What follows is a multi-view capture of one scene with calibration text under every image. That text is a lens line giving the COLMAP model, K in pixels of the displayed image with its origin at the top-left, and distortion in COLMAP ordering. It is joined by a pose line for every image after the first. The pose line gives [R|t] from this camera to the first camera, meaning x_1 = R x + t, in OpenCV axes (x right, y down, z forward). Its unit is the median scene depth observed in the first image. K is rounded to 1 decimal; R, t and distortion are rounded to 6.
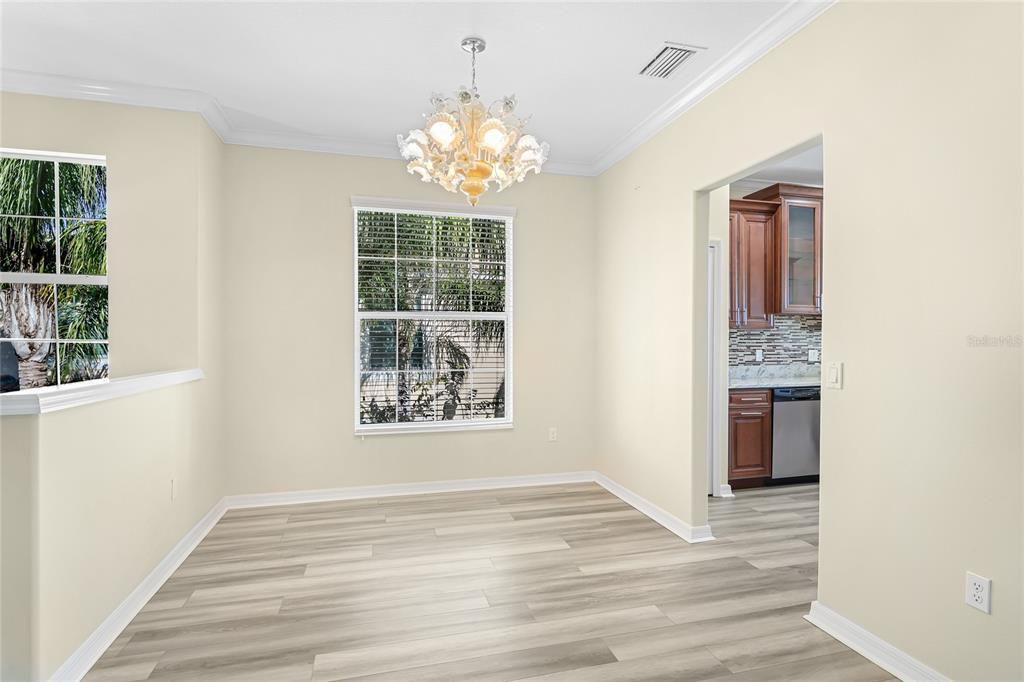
lens RADIAL K [[512.7, 0, 512.5], [0, 512.7, 343.0], [0, 0, 1]] dist [0.001331, 0.000160]
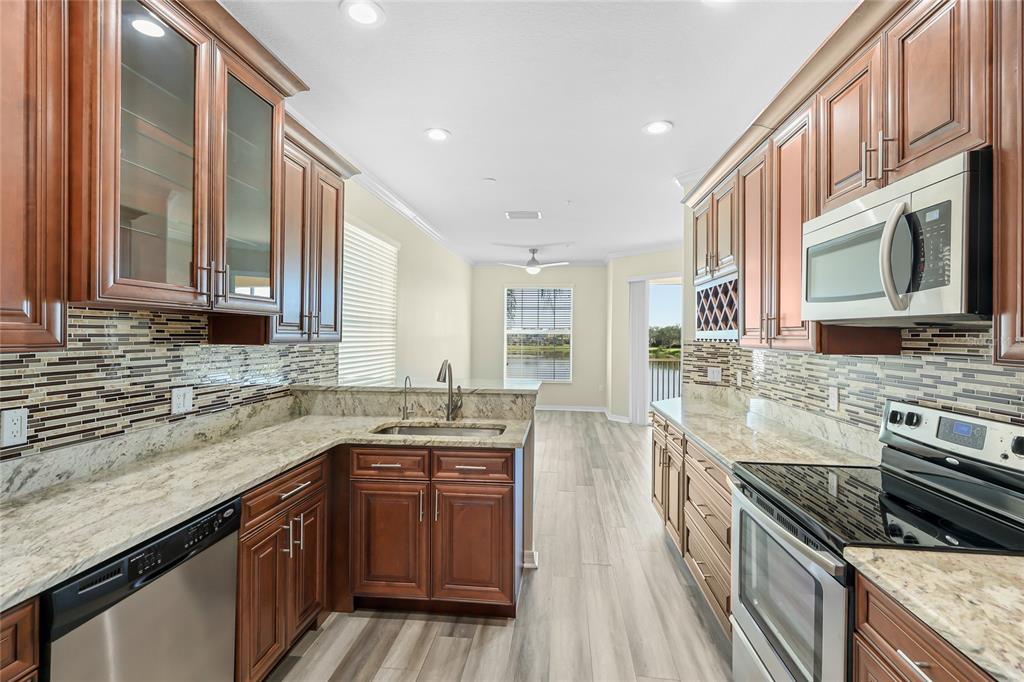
lens RADIAL K [[459.6, 0, 510.3], [0, 459.6, 334.8], [0, 0, 1]] dist [0.002645, -0.000139]
pose [[0.363497, 0.001386, 0.931594, 0.323075], [0.003960, 0.999988, -0.003033, -0.032258], [-0.931587, 0.004791, 0.363487, 0.601961]]
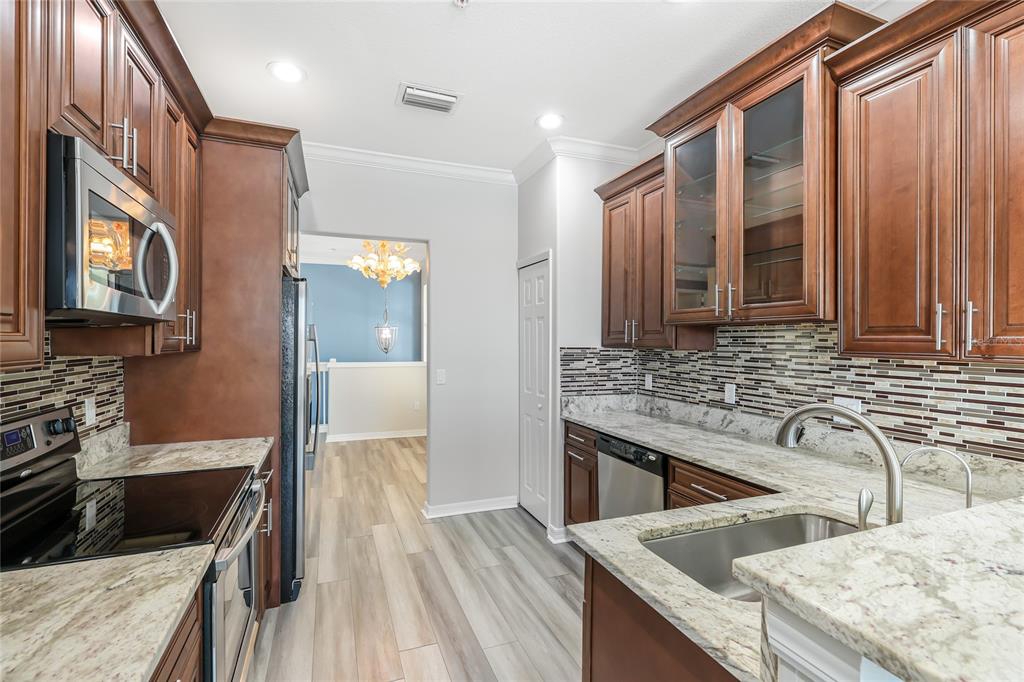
lens RADIAL K [[460.4, 0, 508.5], [0, 460.4, 345.4], [0, 0, 1]] dist [0.002347, -0.000077]
pose [[0.114669, 0.012805, -0.993321, 0.979875], [-0.017124, 0.999794, 0.010912, -0.032565], [0.993256, 0.015759, 0.114865, 0.687403]]
